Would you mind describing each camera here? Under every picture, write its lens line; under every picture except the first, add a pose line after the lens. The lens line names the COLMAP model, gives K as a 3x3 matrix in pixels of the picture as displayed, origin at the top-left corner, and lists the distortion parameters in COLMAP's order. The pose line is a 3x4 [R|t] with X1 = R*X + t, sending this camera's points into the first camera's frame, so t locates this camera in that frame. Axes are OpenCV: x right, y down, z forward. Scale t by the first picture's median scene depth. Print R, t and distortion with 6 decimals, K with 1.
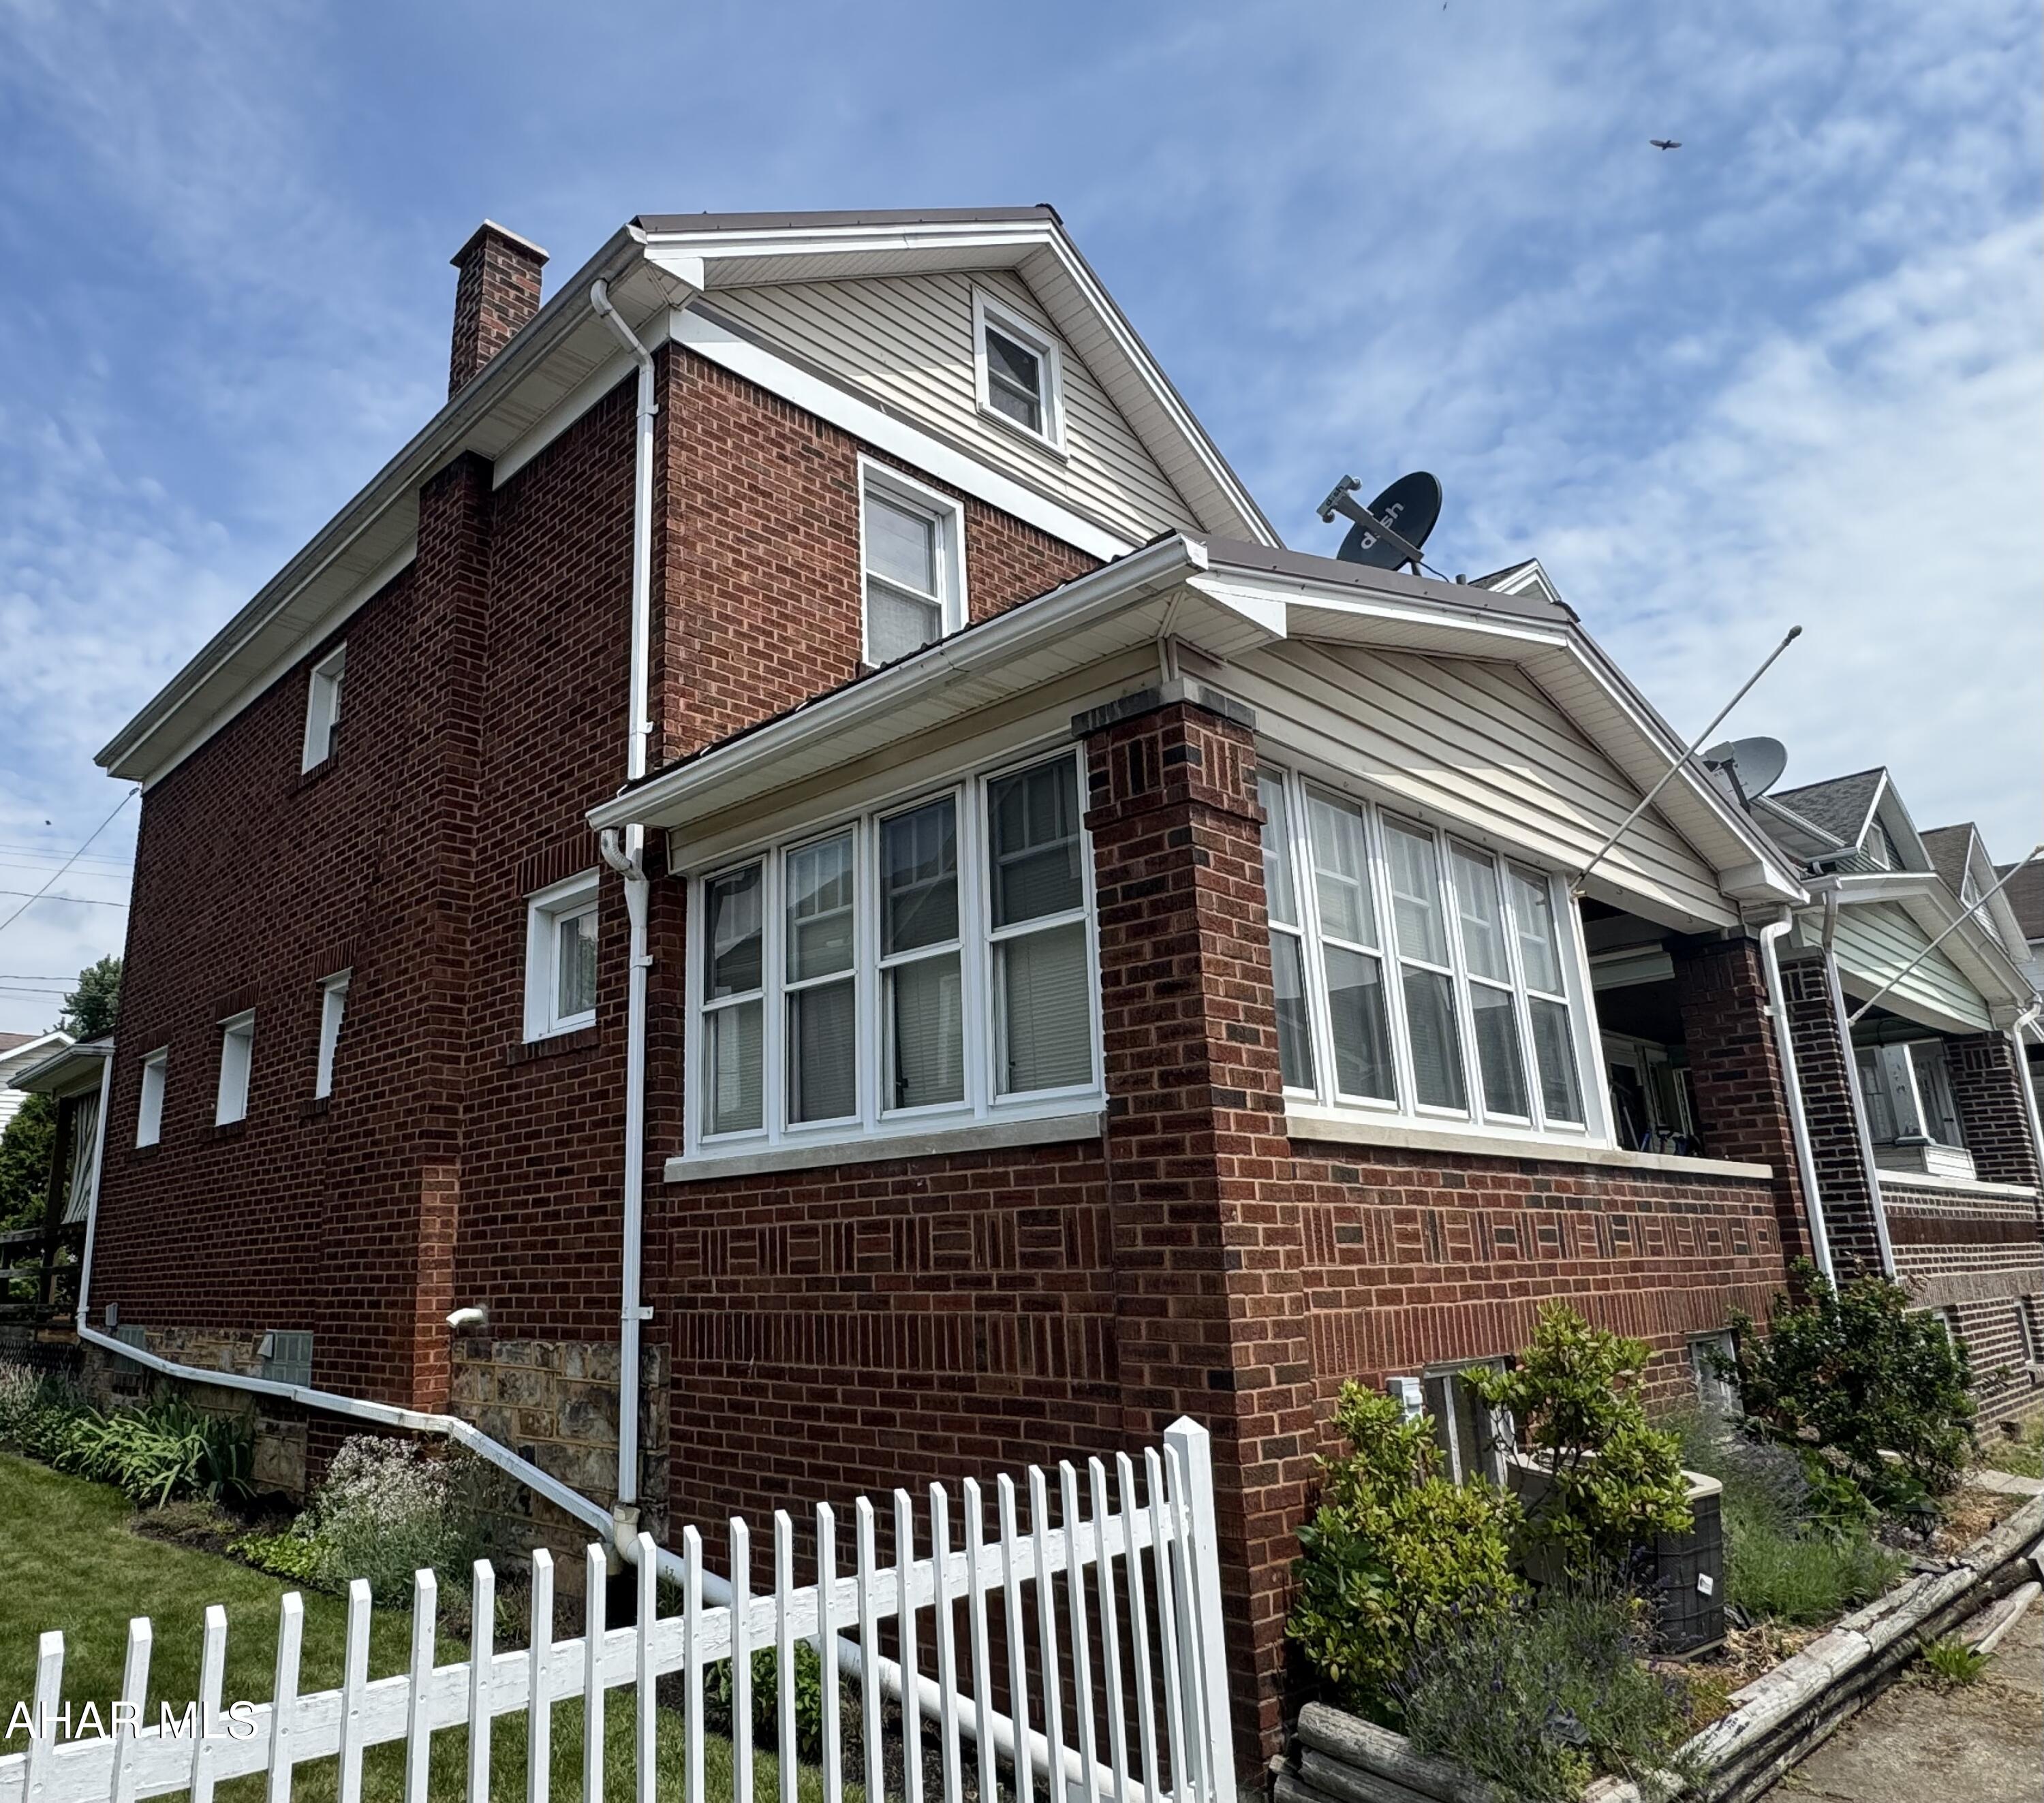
lens RADIAL K [[1392.2, 0, 1018.9], [0, 1392.2, 905.9], [0, 0, 1]] dist [0.000773, -0.001623]
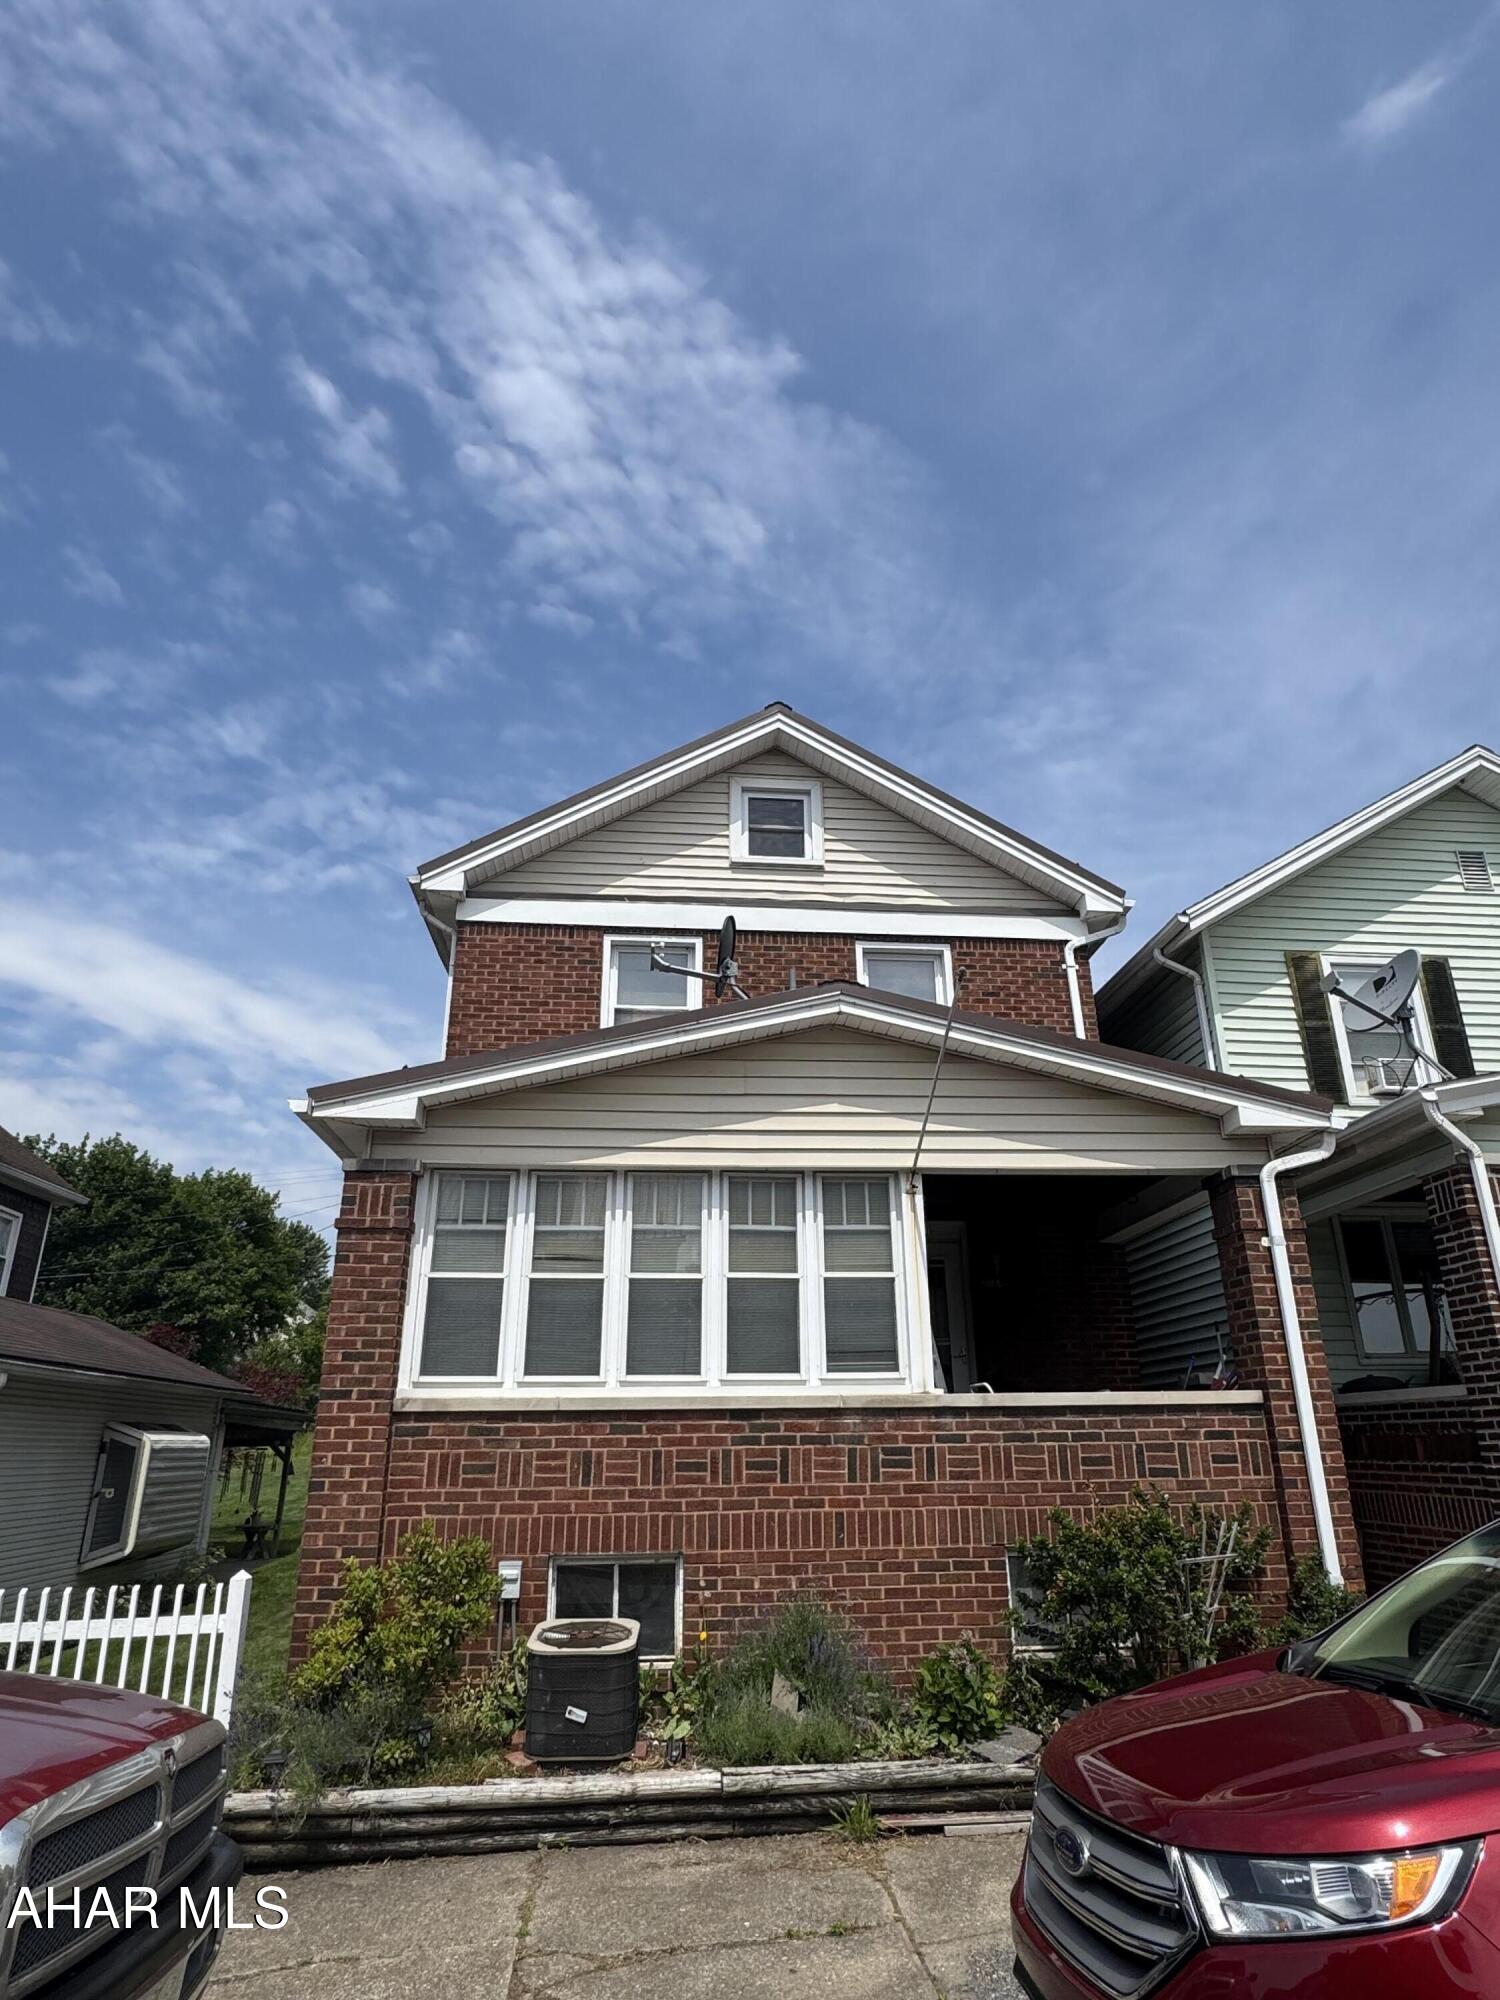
lens RADIAL K [[1174.6, 0, 749.9], [0, 1174.6, 996.0], [0, 0, 1]] dist [-0.001776, -0.000235]
pose [[0.799476, -0.208314, -0.563421, 1.313558], [0.144840, 0.977120, -0.155749, -0.047084], [0.582975, 0.042912, 0.811356, 0.026281]]
